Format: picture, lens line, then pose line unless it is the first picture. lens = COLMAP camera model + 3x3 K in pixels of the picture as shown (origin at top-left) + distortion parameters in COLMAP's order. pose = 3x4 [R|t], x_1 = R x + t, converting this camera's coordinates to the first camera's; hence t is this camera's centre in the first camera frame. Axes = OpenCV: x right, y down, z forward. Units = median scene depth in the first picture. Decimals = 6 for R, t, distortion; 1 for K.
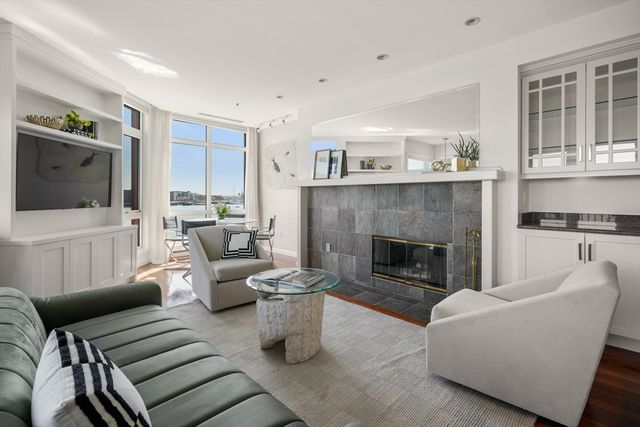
lens RADIAL K [[301.6, 0, 319.2], [0, 301.6, 189.9], [0, 0, 1]] dist [0.001670, 0.000122]
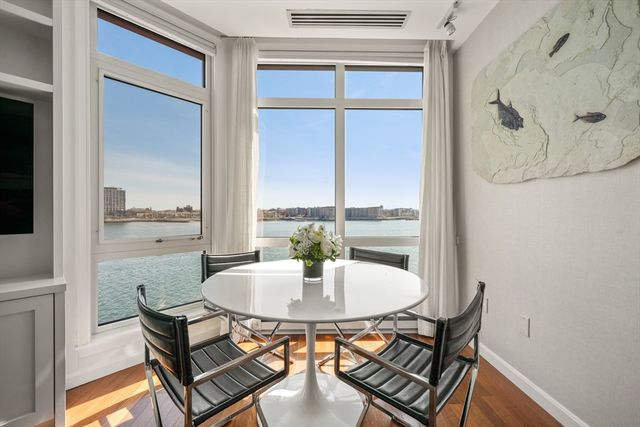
lens RADIAL K [[265.6, 0, 320.0], [0, 265.6, 213.5], [0, 0, 1]] dist [0.001587, 0.000190]
pose [[0.738635, -0.003426, -0.674097, -0.119157], [0.020431, 0.999641, 0.017306, 0.023689], [0.673796, -0.026556, 0.738440, 0.780586]]
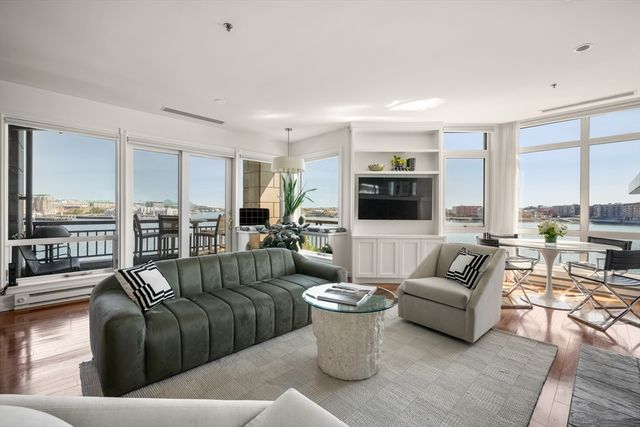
lens RADIAL K [[271.1, 0, 320.0], [0, 271.1, 213.5], [0, 0, 1]] dist [0.000242, -0.000080]
pose [[-0.005567, 0.005043, -0.999972, 0.362424], [0.019432, 0.999799, 0.004934, 0.010000], [0.999796, -0.019404, -0.005664, 0.415509]]
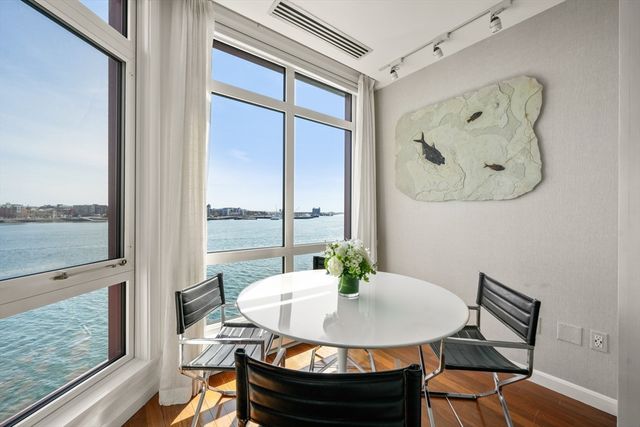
lens RADIAL K [[260.4, 0, 320.0], [0, 260.4, 213.5], [0, 0, 1]] dist [-0.002682, -0.000112]
pose [[0.994302, 0.001634, -0.106590, -0.323770], [0.001199, 0.999648, 0.026502, 0.004692], [0.106596, -0.026479, 0.993950, 0.706027]]
